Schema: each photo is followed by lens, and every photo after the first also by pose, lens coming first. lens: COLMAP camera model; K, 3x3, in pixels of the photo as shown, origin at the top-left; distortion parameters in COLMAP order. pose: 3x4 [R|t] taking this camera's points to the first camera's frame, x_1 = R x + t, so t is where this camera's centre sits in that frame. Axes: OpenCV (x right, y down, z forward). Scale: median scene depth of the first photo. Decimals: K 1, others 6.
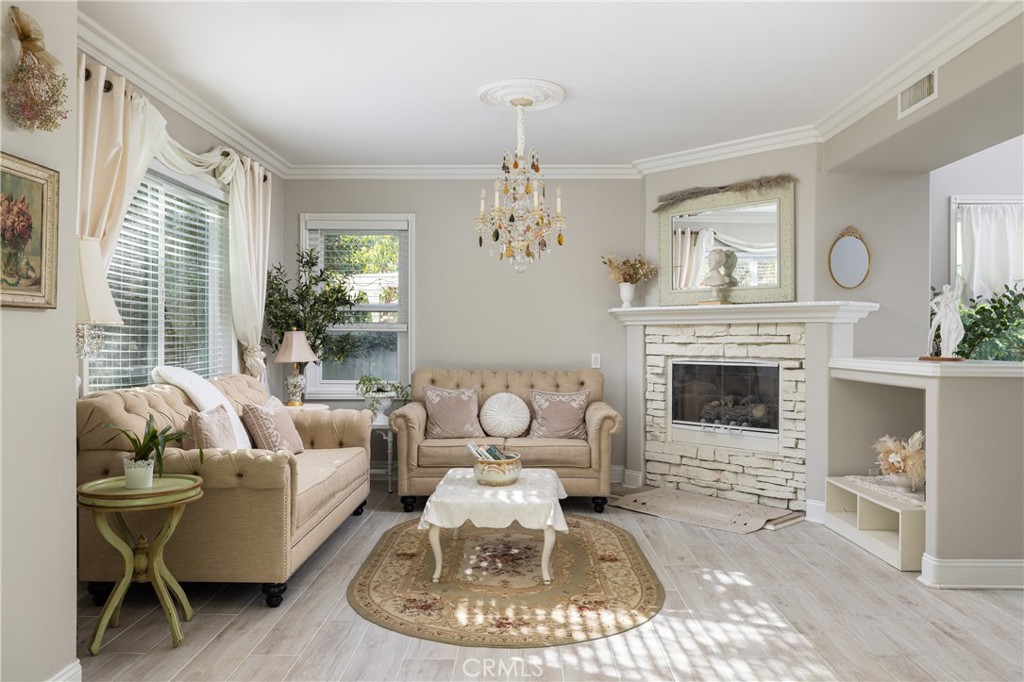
lens RADIAL K [[754.5, 0, 512.0], [0, 754.5, 341.0], [0, 0, 1]] dist [-0.005750, -0.000981]
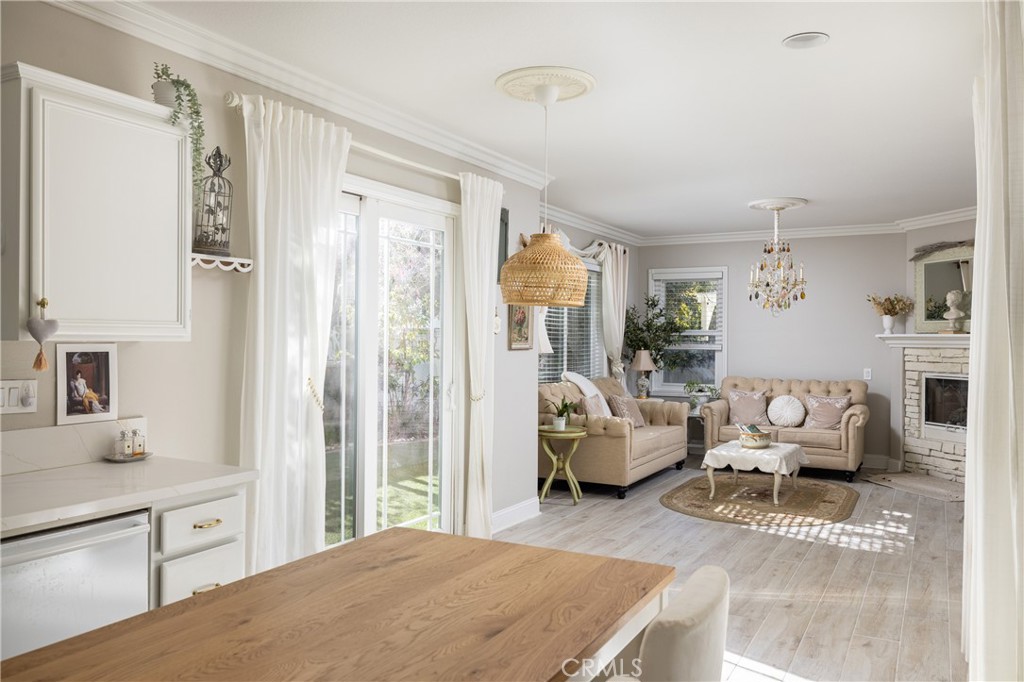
lens RADIAL K [[783.1, 0, 512.0], [0, 783.1, 341.0], [0, 0, 1]] dist [0.000335, 0.003342]
pose [[0.886777, 0.004371, -0.462177, 0.225691], [-0.006433, 0.999975, -0.002886, -0.026885], [0.462153, 0.005532, 0.886783, -0.568991]]
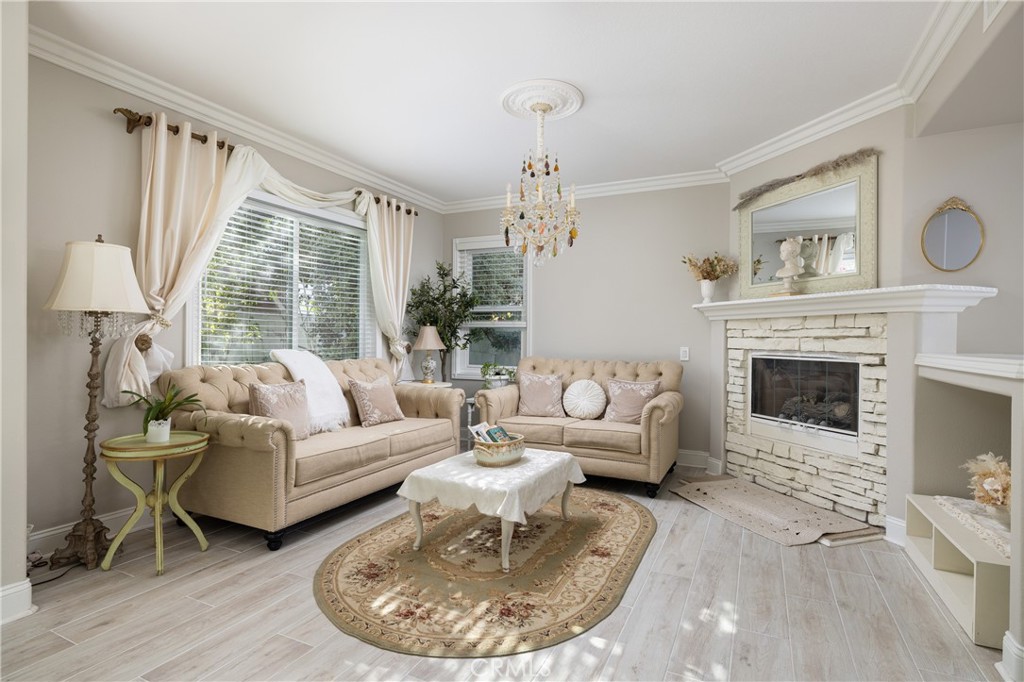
lens RADIAL K [[512.5, 0, 512.0], [0, 512.5, 341.0], [0, 0, 1]] dist [-0.004486, -0.000669]
pose [[0.908153, 0.008540, -0.418551, 0.228686], [-0.008934, 0.999960, 0.001019, 0.010886], [0.418543, 0.002814, 0.908193, 0.264349]]
